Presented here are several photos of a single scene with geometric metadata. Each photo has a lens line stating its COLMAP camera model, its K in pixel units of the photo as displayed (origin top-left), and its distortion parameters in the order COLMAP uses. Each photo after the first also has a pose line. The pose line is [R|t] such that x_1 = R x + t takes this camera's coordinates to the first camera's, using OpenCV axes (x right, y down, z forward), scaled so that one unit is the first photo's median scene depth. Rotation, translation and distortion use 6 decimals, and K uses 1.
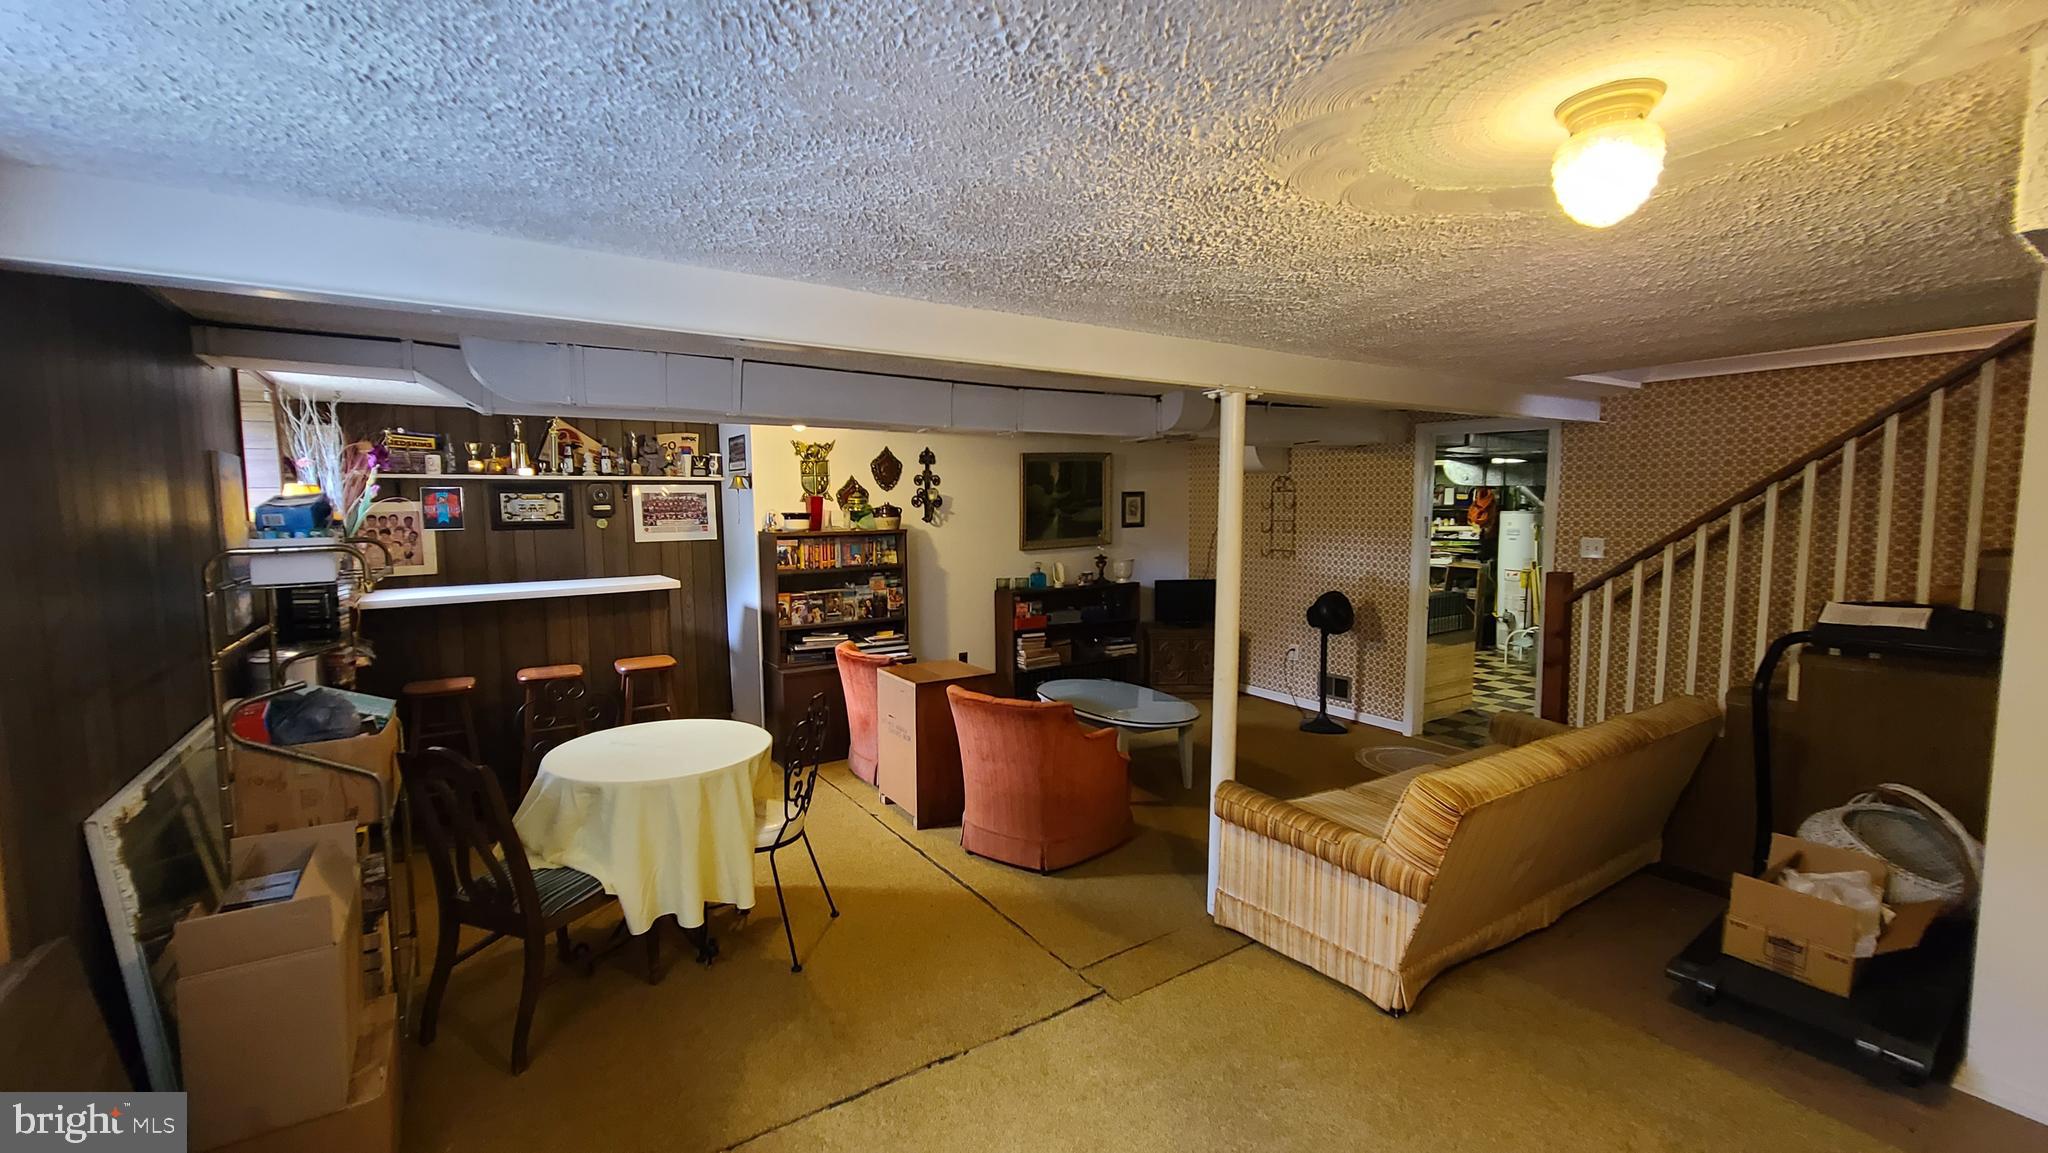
lens RADIAL K [[843.1, 0, 1019.1], [0, 843.1, 578.1], [0, 0, 1]] dist [0.000375, -0.000466]
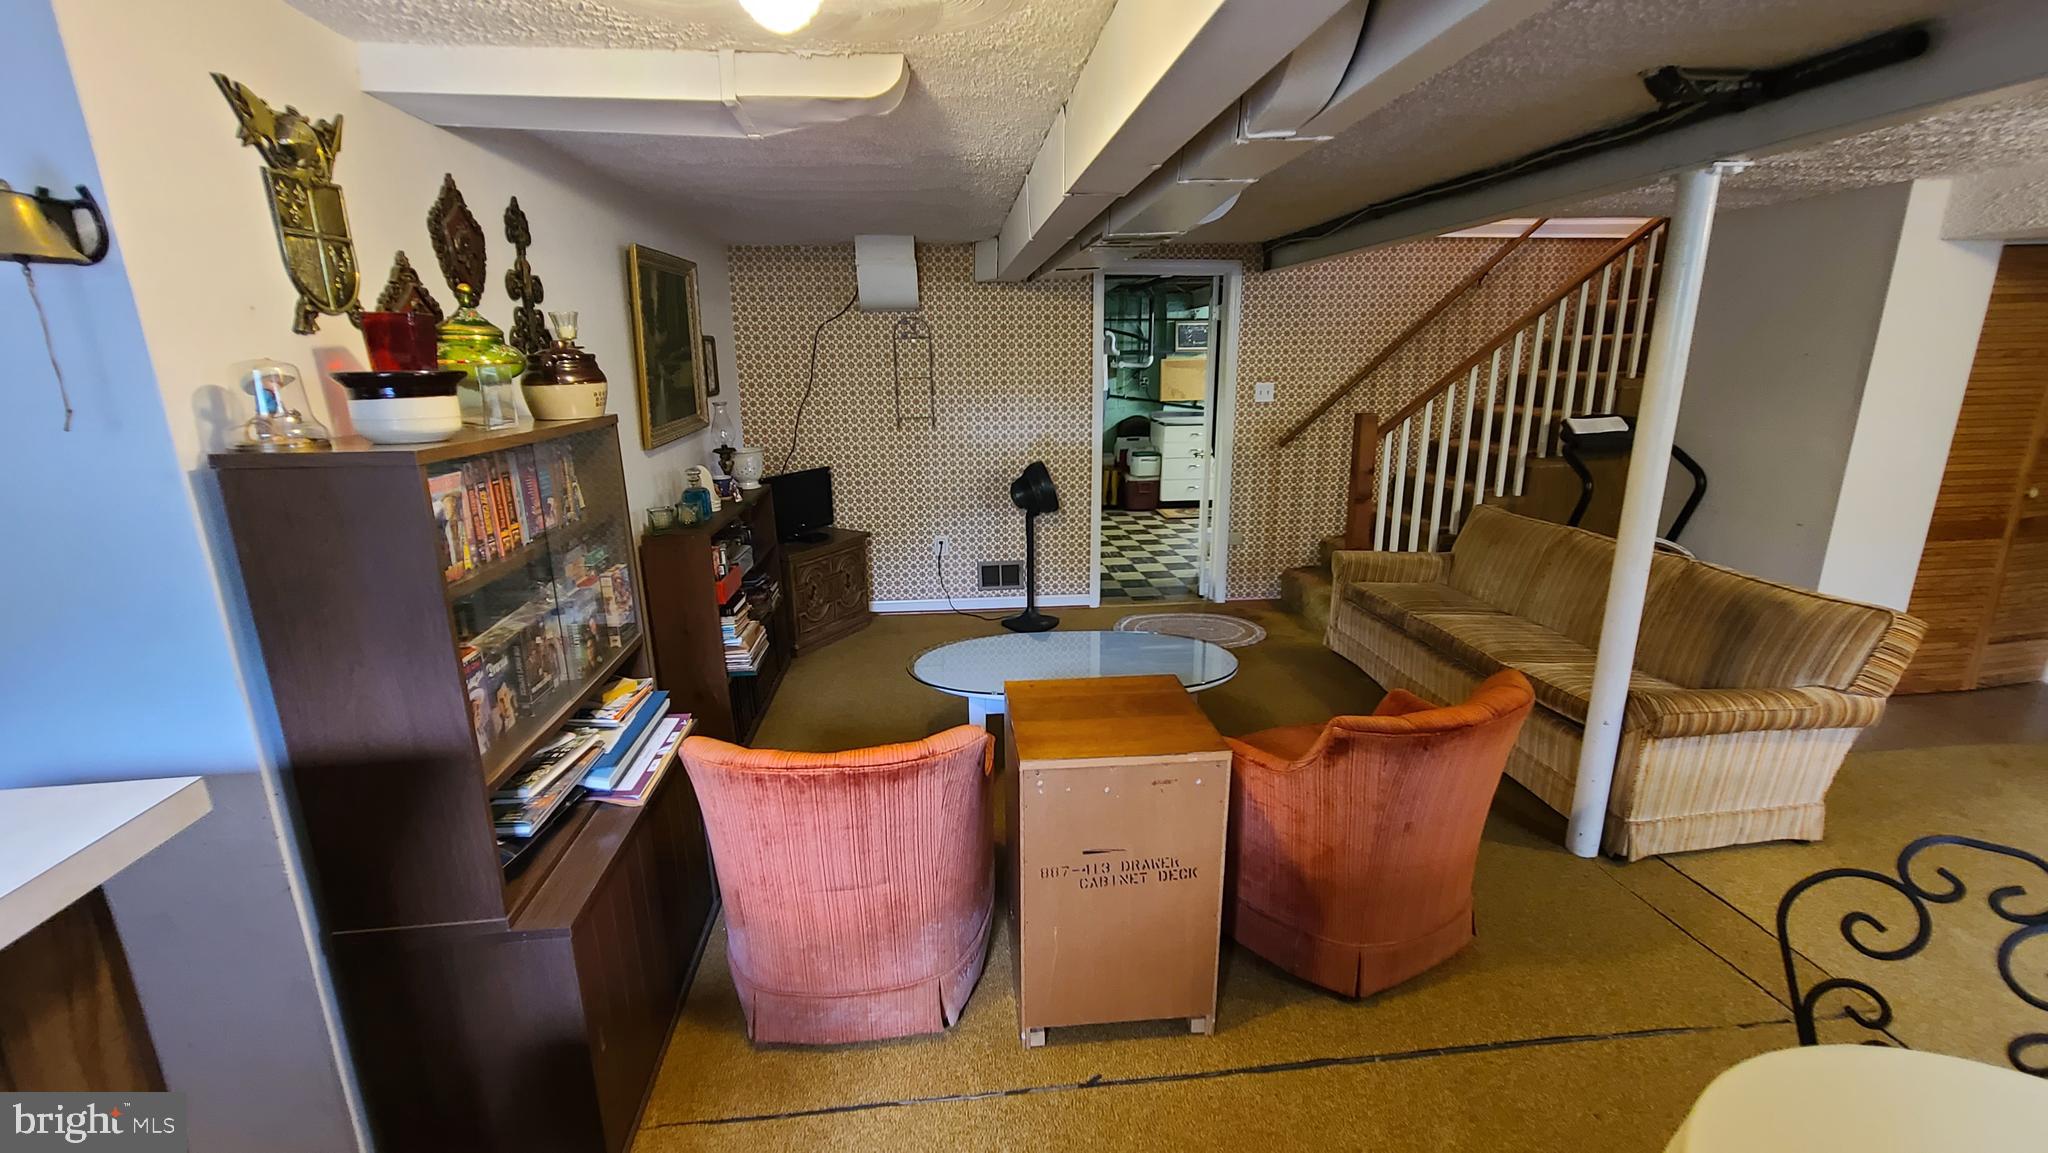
lens RADIAL K [[843.1, 0, 1019.1], [0, 843.1, 578.1], [0, 0, 1]] dist [0.000375, -0.000466]
pose [[0.468003, -0.223496, 0.854999, -0.406546], [0.091888, 0.974554, 0.204451, -0.048059], [-0.878937, -0.017119, 0.476631, 0.675899]]
